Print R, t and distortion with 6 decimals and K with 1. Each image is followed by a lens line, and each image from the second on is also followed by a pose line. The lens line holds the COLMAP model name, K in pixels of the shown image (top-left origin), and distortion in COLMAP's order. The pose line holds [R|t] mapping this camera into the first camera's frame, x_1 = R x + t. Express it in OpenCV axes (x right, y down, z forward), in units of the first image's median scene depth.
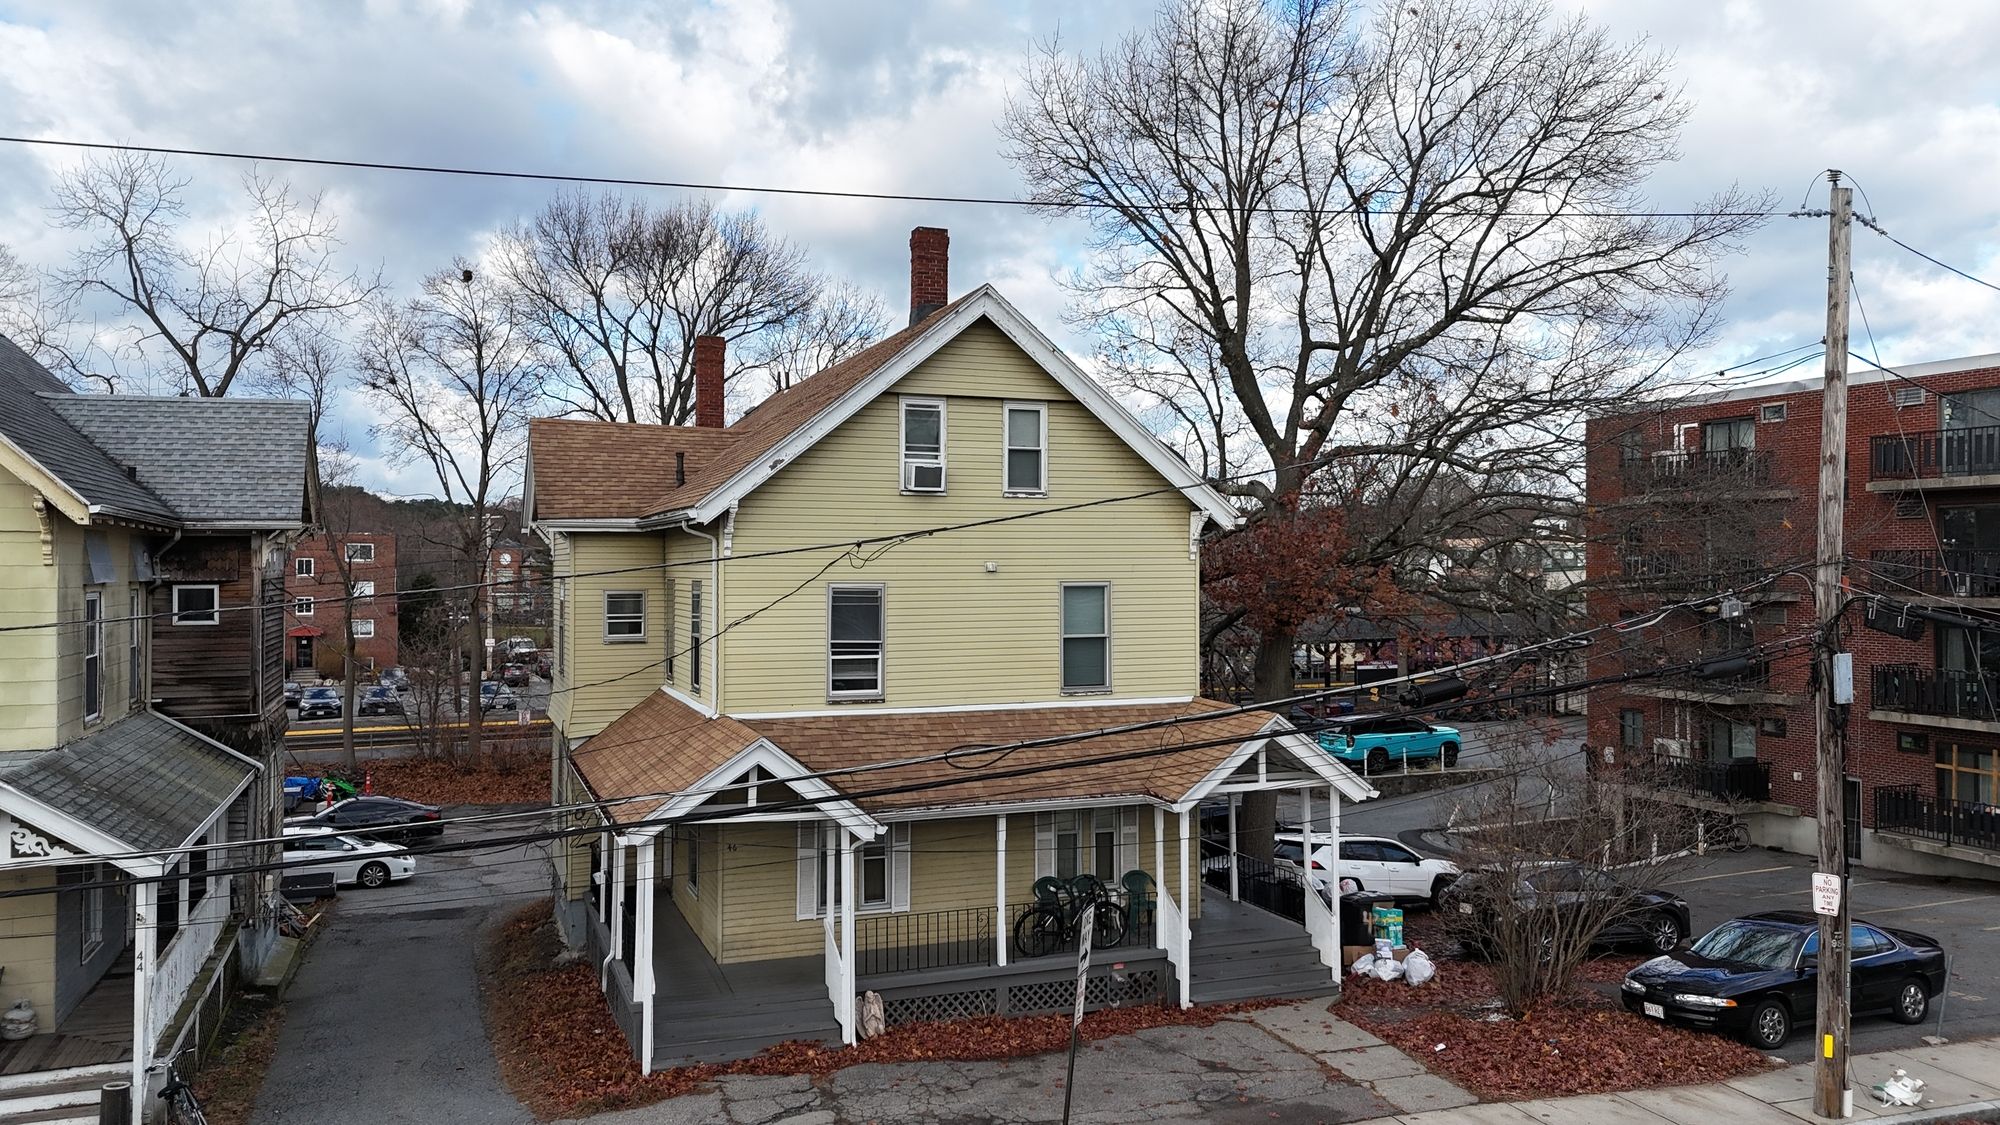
lens RADIAL K [[1467.4, 0, 997.6], [0, 1467.4, 573.3], [0, 0, 1]] dist [0.065131, -0.056322]
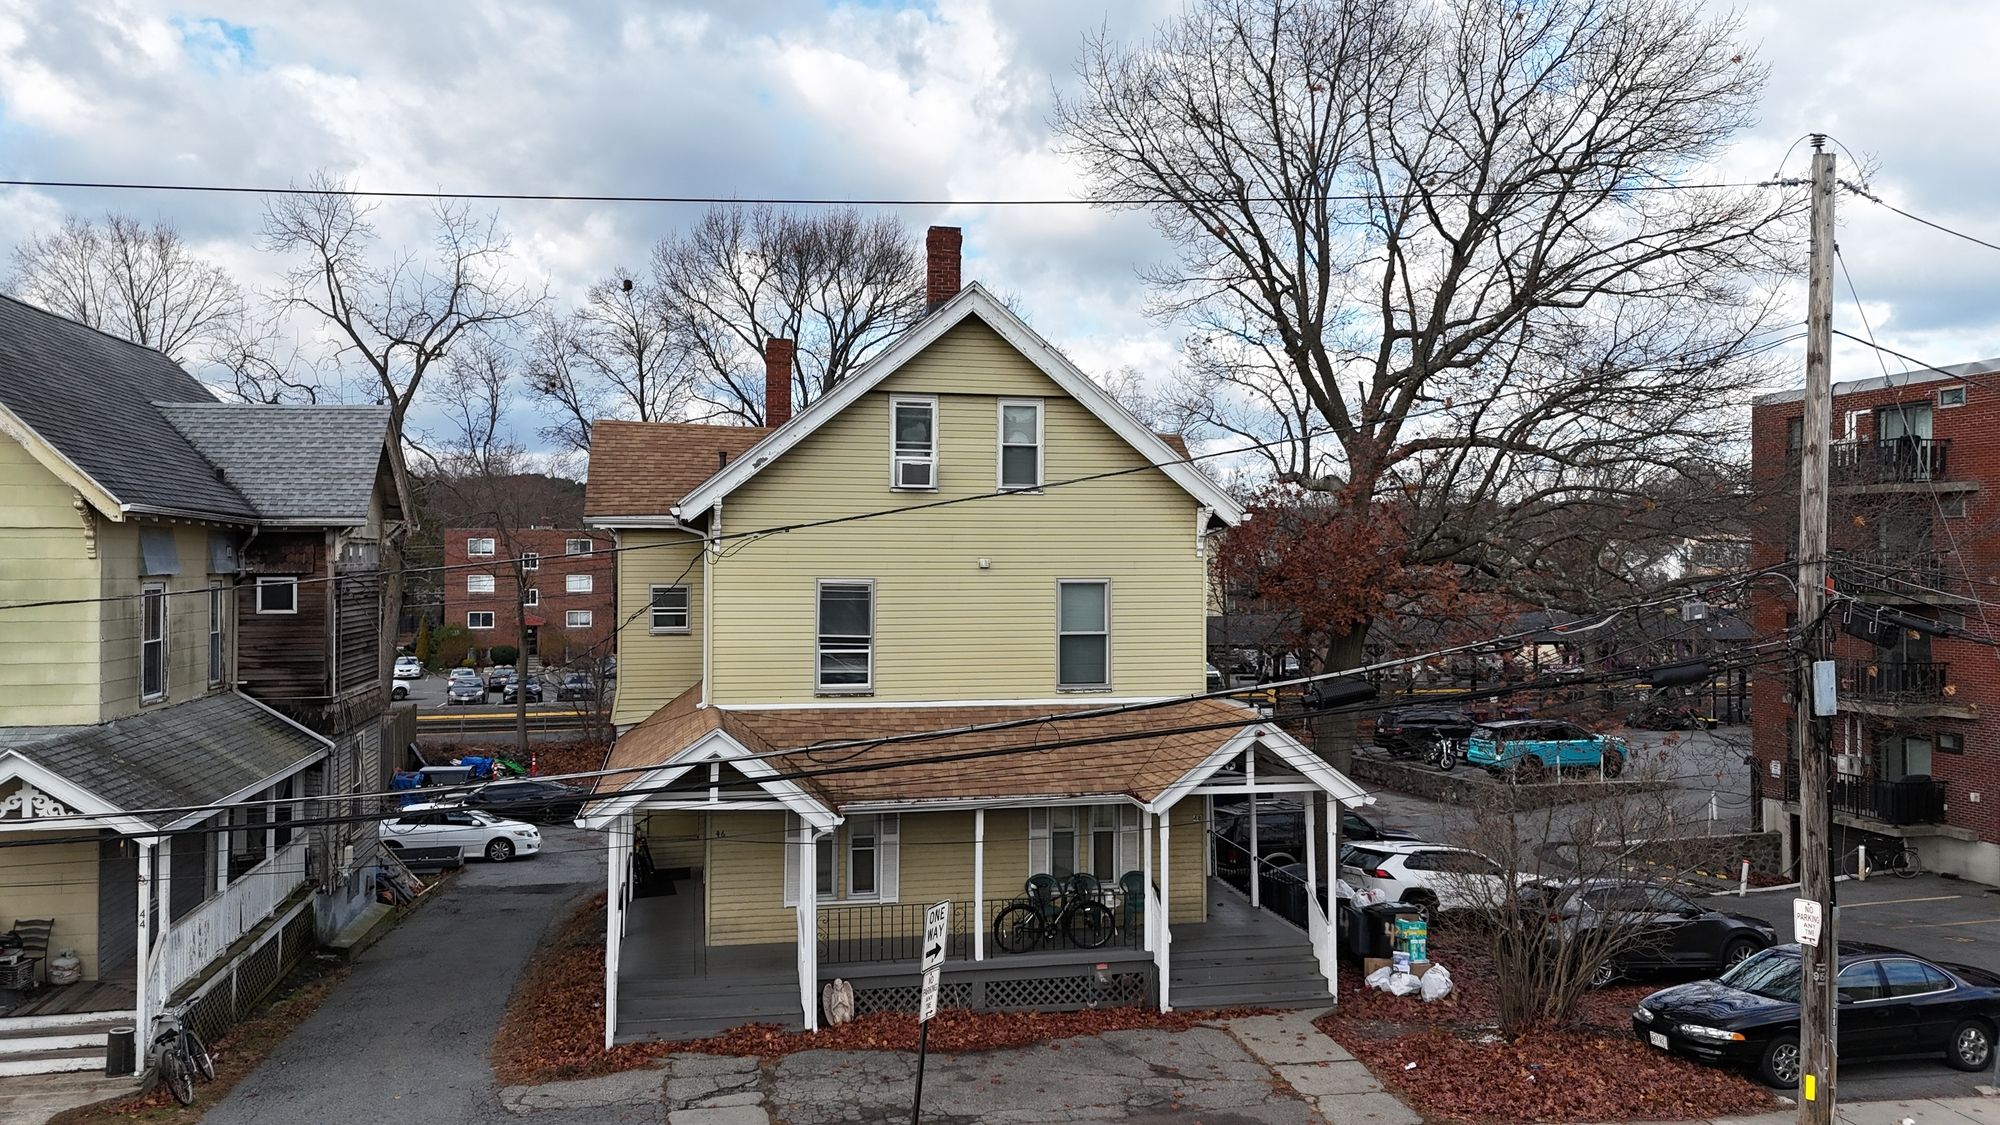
lens RADIAL K [[1467.4, 0, 997.6], [0, 1467.4, 573.3], [0, 0, 1]] dist [0.065131, -0.056322]
pose [[0.987373, 0.004904, -0.158335, 0.173723], [-0.004523, 0.999986, 0.002766, -0.000316], [0.158347, -0.002015, 0.987382, 0.011172]]
